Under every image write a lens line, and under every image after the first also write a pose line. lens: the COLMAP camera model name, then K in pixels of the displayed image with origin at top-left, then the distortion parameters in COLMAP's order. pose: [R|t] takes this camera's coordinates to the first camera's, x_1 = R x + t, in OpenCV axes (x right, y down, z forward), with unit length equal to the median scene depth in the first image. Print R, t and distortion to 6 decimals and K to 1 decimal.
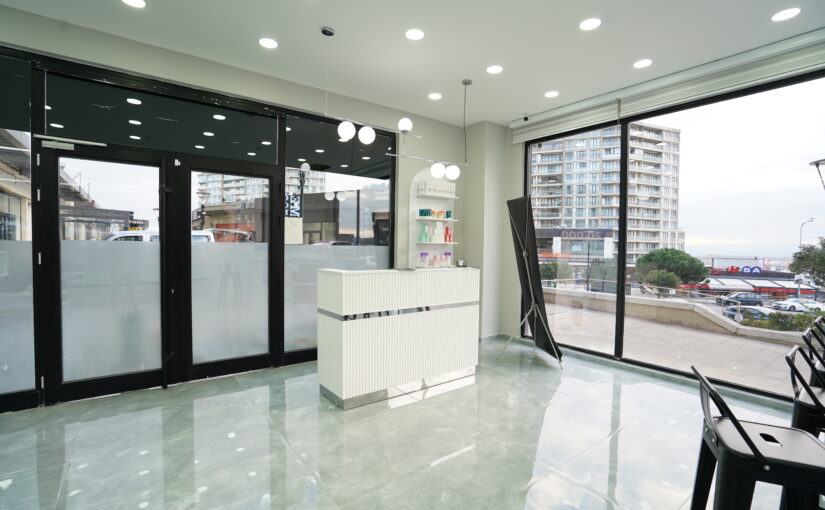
lens RADIAL K [[390.2, 0, 400.3], [0, 390.2, 256.0], [0, 0, 1]] dist [-0.034227, 0.014275]
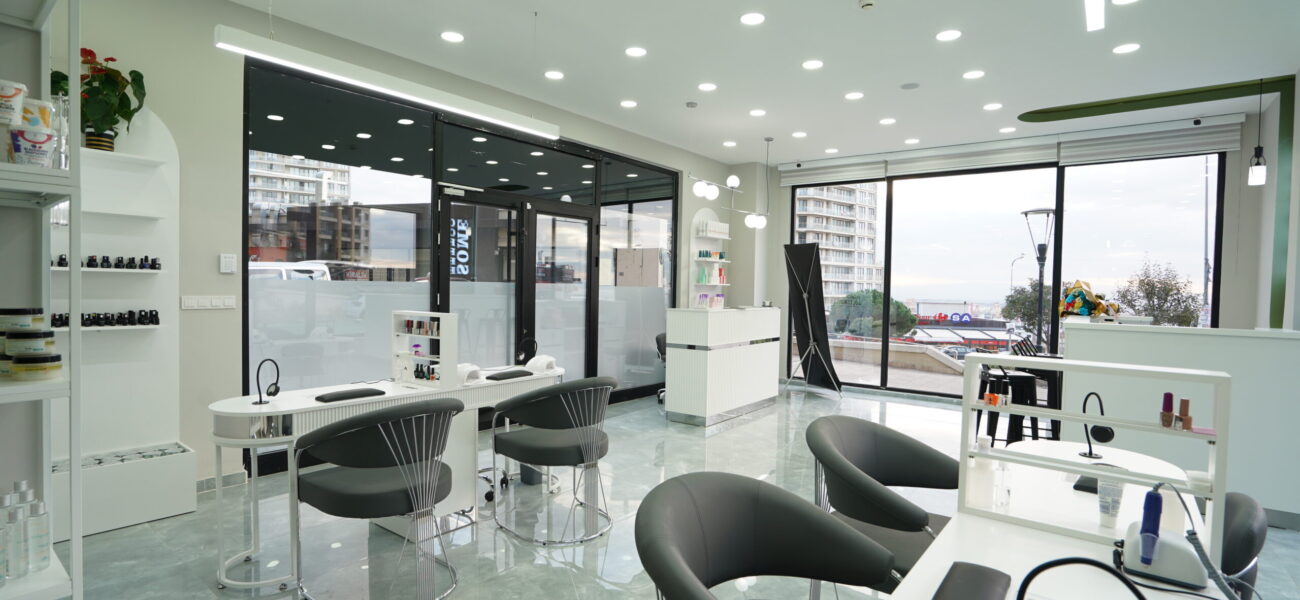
lens RADIAL K [[609.3, 0, 654.3], [0, 609.3, 301.9], [0, 0, 1]] dist [-0.001489, -0.000002]
pose [[0.961538, -0.001577, 0.274669, -0.459775], [0.000944, 0.999997, 0.002438, 0.006426], [-0.274672, -0.002085, 0.961536, -0.428562]]
